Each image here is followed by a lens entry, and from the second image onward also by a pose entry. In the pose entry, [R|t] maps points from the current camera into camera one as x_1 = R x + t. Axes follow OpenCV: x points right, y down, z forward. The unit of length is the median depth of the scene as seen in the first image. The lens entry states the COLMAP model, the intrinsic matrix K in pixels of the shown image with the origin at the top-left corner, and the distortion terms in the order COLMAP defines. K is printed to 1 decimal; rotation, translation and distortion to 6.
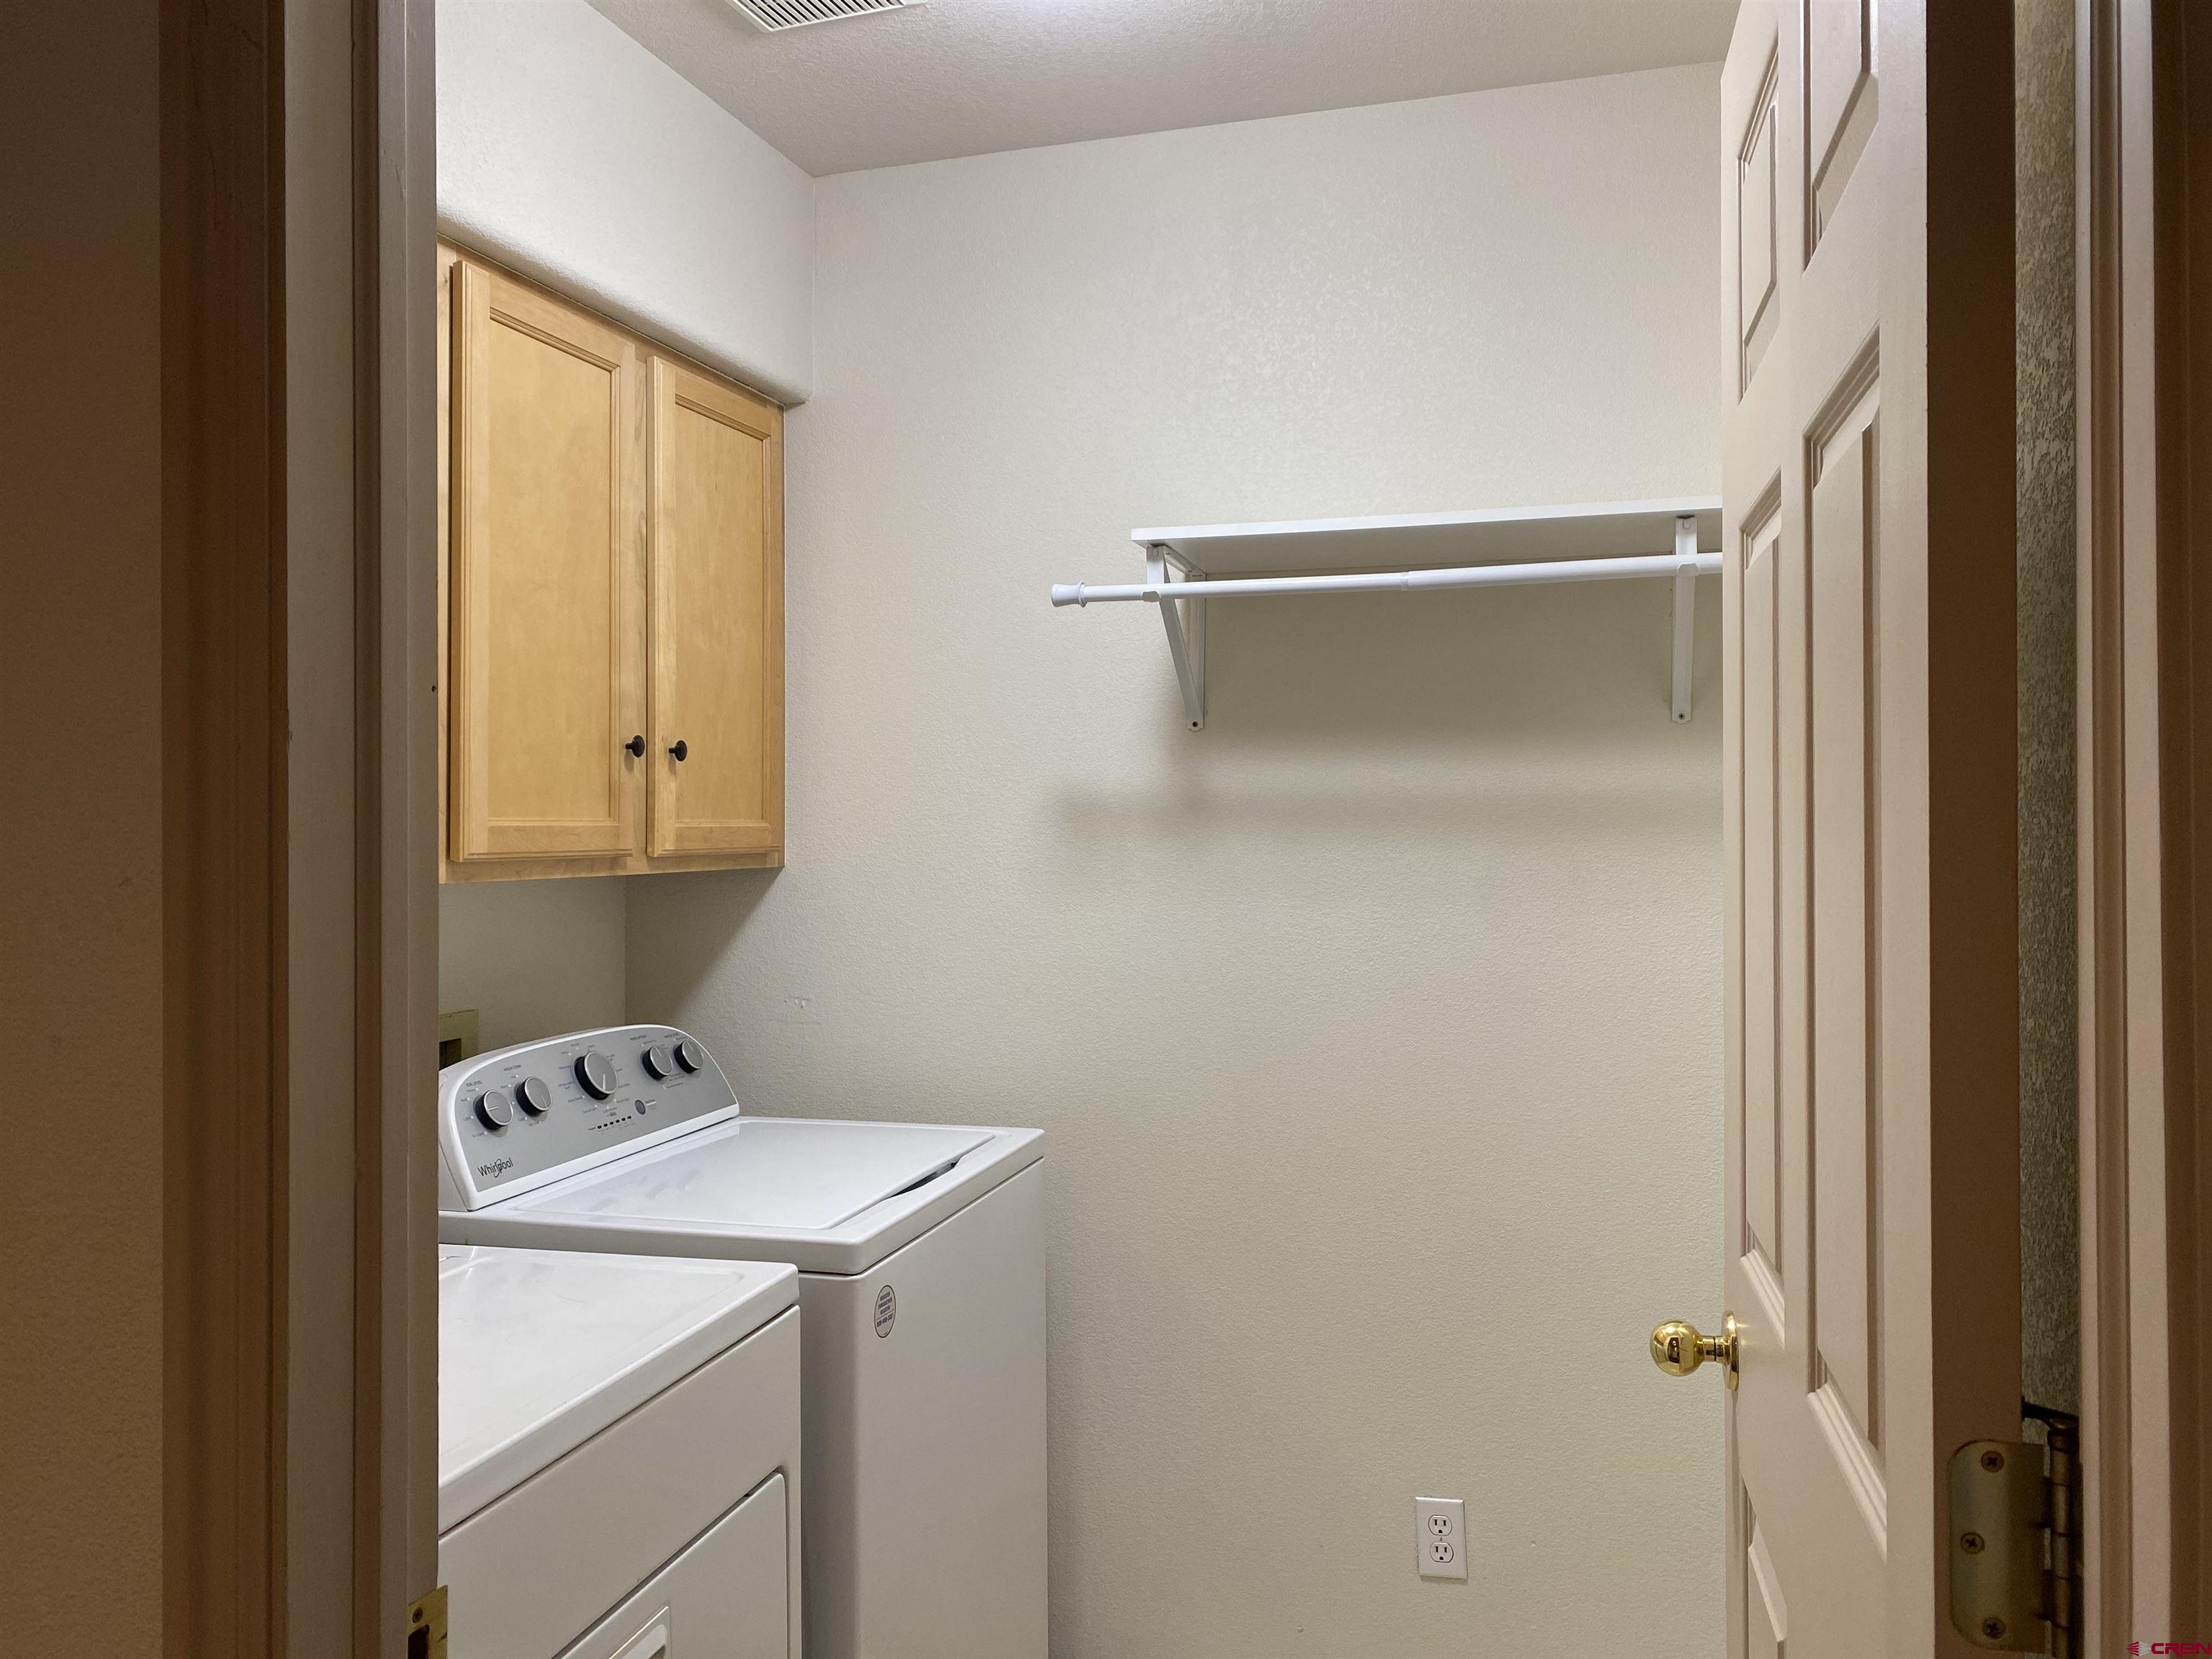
lens RADIAL K [[1674.0, 0, 1098.9], [0, 1674.0, 820.9], [0, 0, 1]] dist [0.010639, -0.006617]
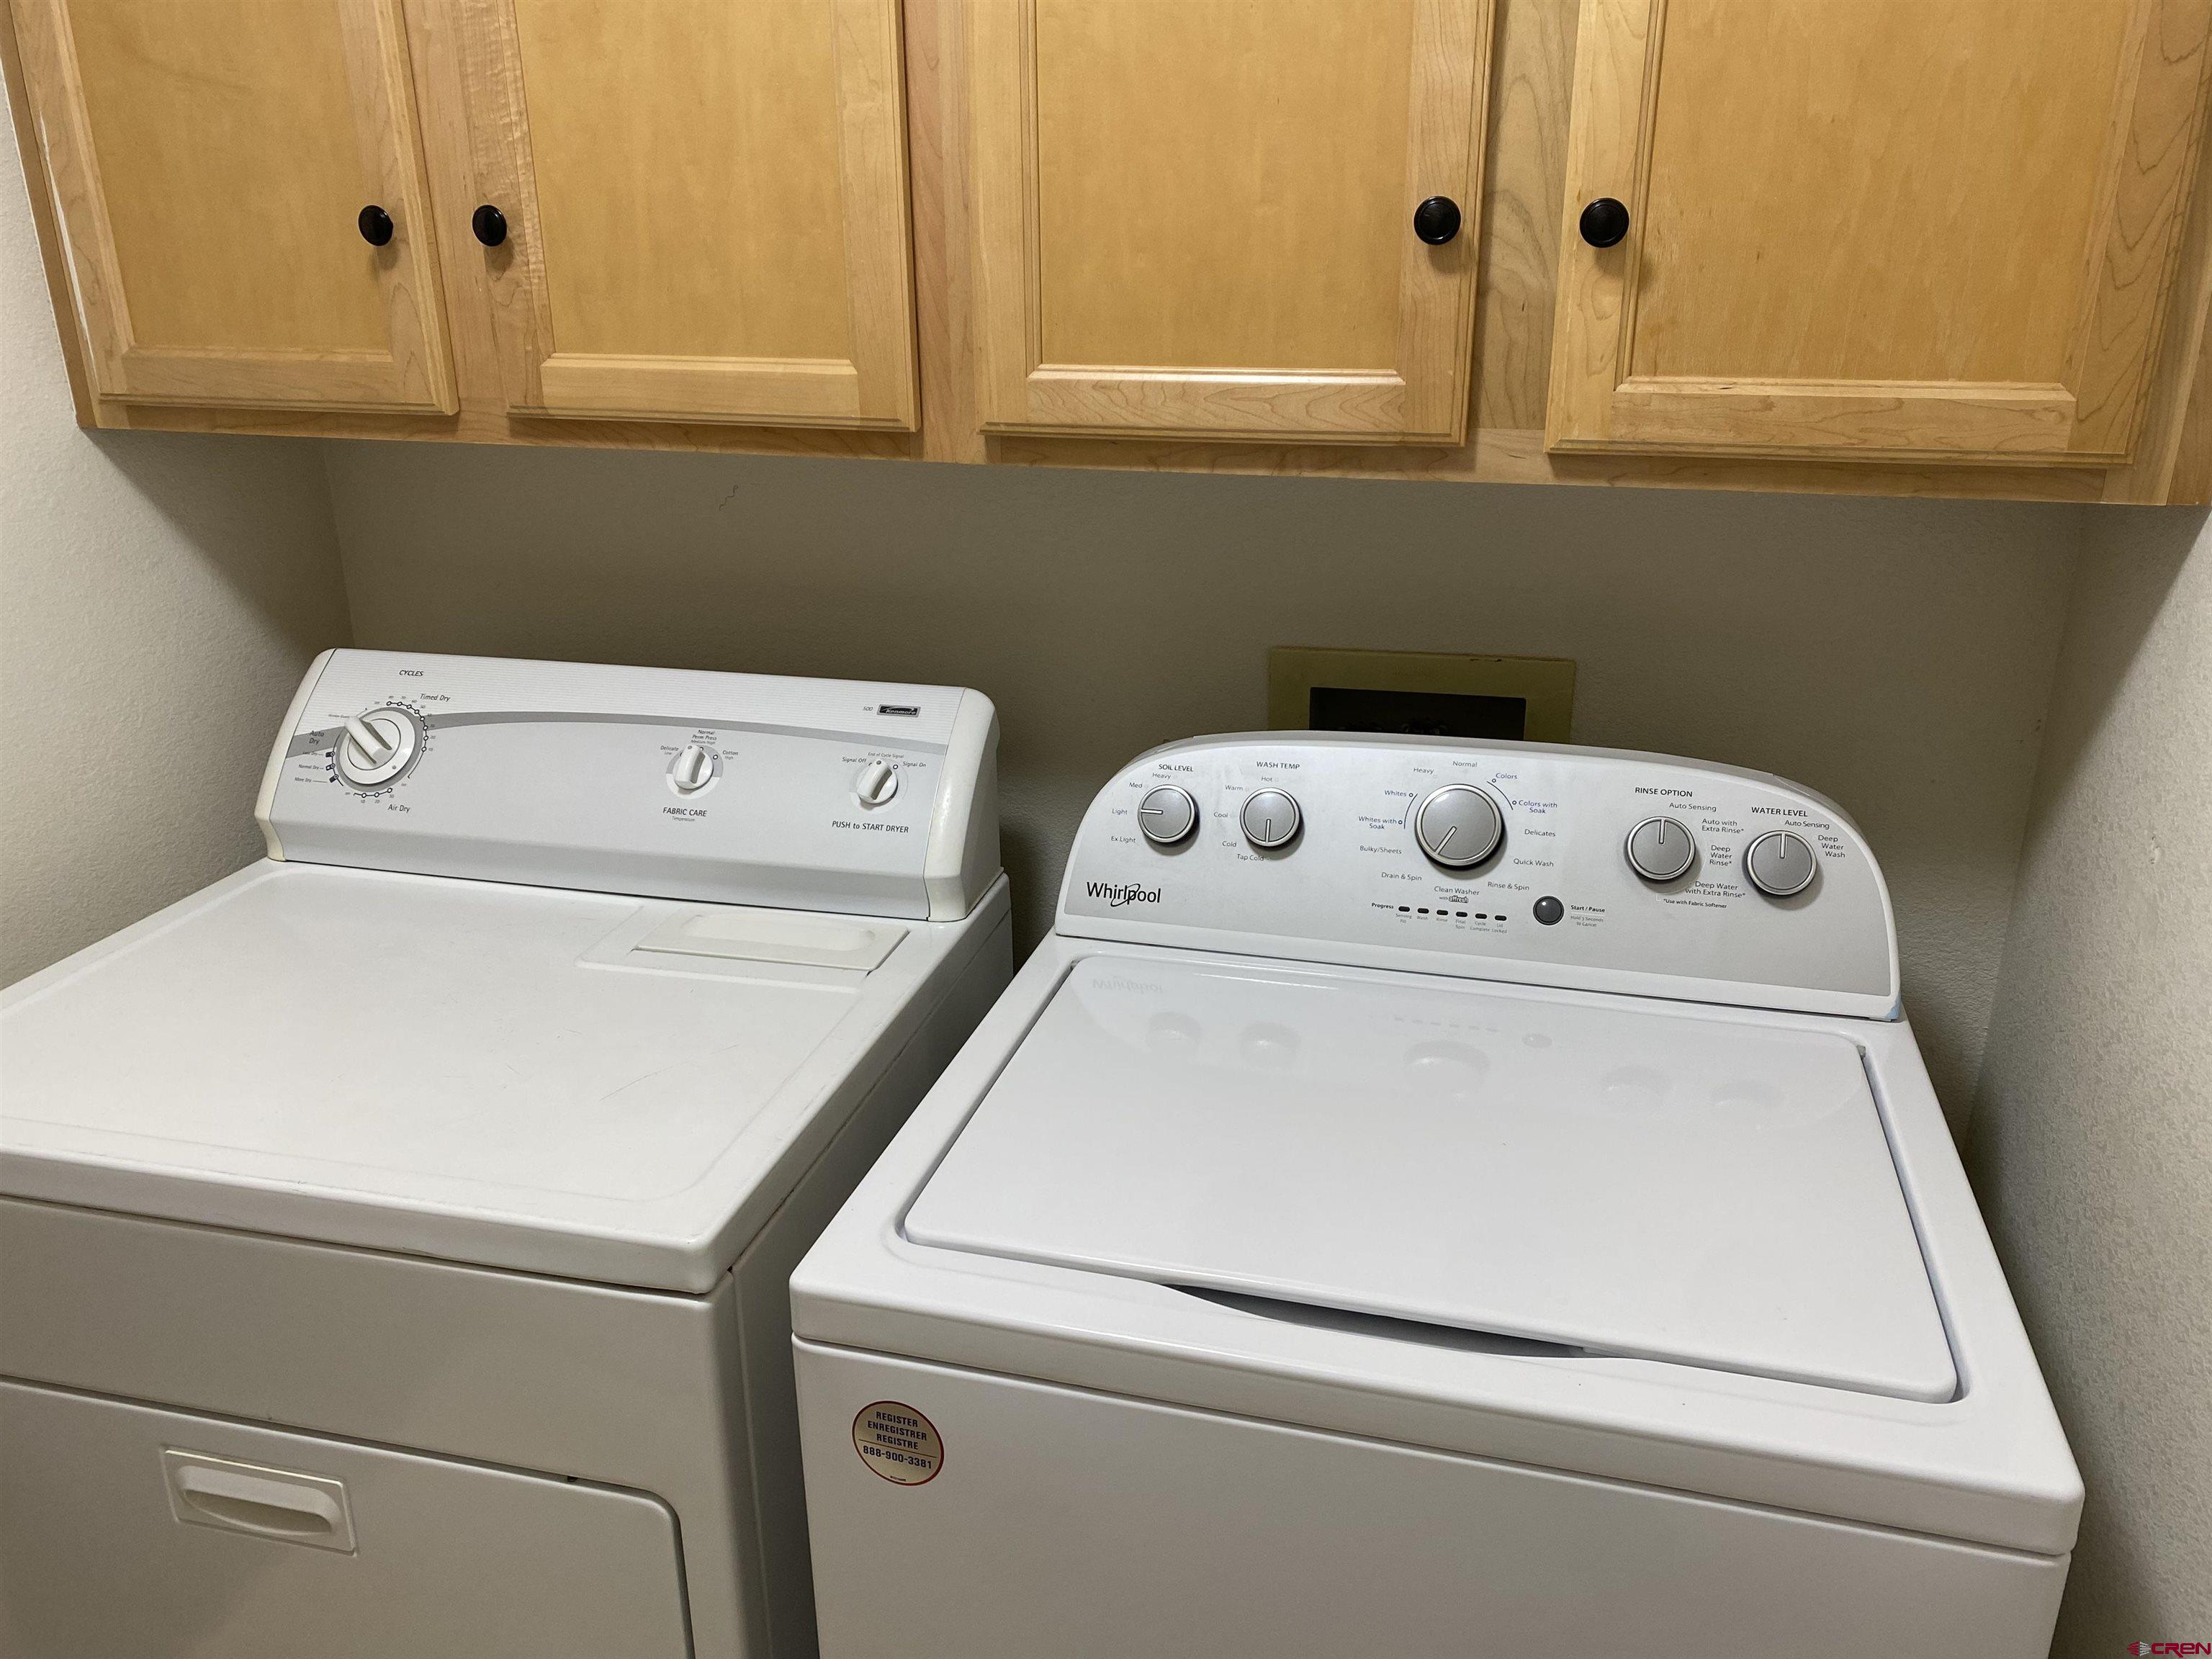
lens RADIAL K [[1651.4, 0, 1113.8], [0, 1651.4, 814.1], [0, 0, 1]] dist [0.007022, -0.000659]
pose [[0.022868, 0.338304, -0.940759, 0.226193], [0.003545, 0.940972, 0.338467, -0.043757], [0.999732, -0.011075, 0.020319, 0.858995]]
